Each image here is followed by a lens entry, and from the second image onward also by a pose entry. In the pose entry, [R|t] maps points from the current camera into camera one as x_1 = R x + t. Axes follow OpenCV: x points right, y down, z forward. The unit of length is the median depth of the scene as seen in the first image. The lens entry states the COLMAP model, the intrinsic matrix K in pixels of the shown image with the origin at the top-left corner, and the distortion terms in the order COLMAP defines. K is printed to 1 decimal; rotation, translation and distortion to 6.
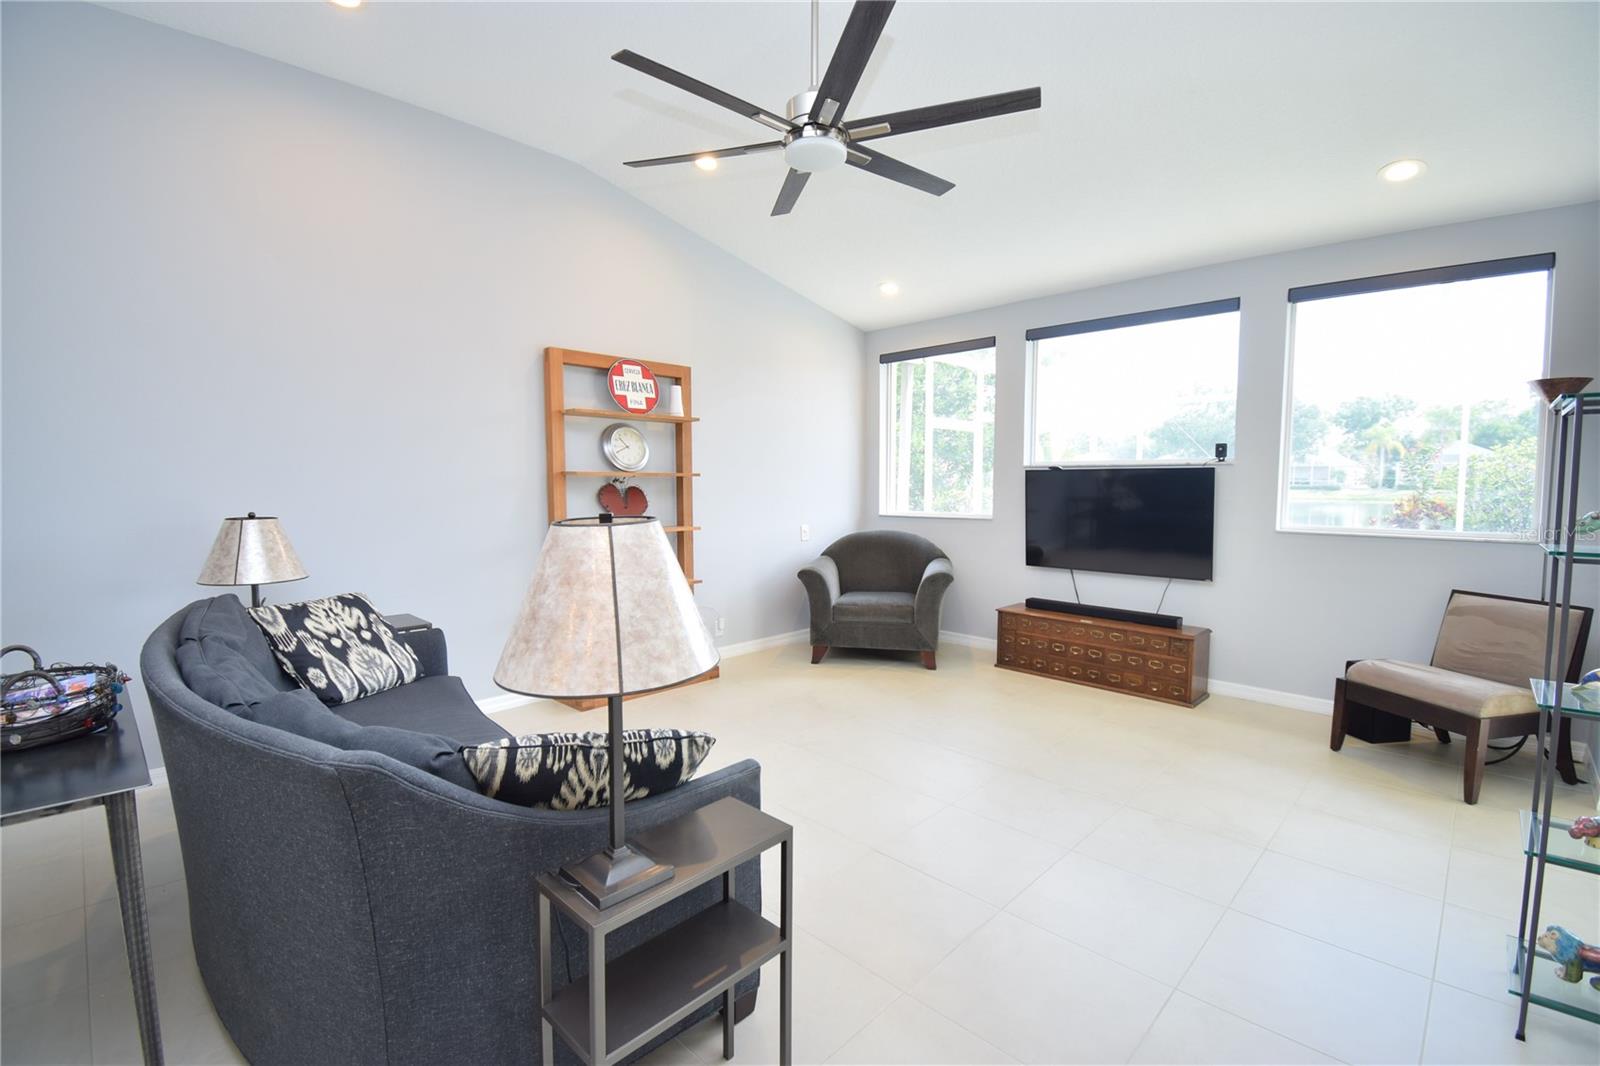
lens RADIAL K [[710.7, 0, 807.0], [0, 710.7, 533.8], [0, 0, 1]] dist [0.016894, -0.022957]
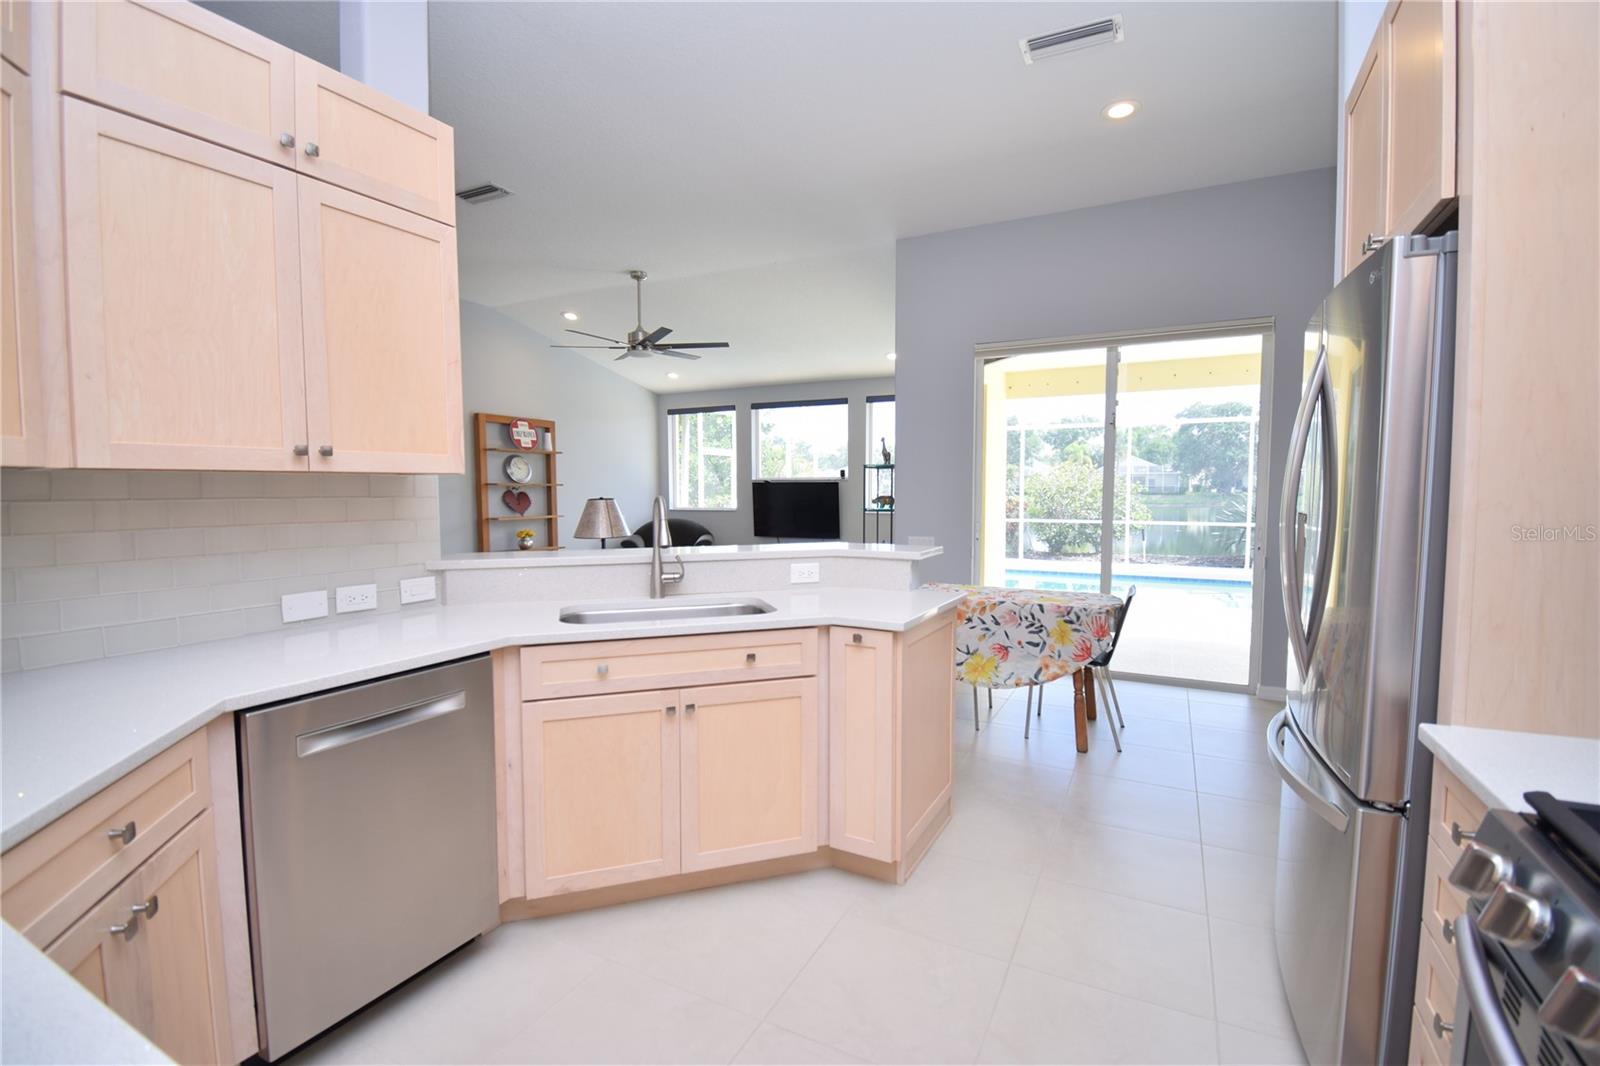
lens RADIAL K [[710.7, 0, 807.0], [0, 710.7, 533.8], [0, 0, 1]] dist [0.016894, -0.022957]
pose [[0.956280, -0.020803, 0.291710, -0.090047], [0.024039, 0.999683, -0.007514, 0.060854], [-0.291462, 0.014198, 0.956477, -0.796284]]
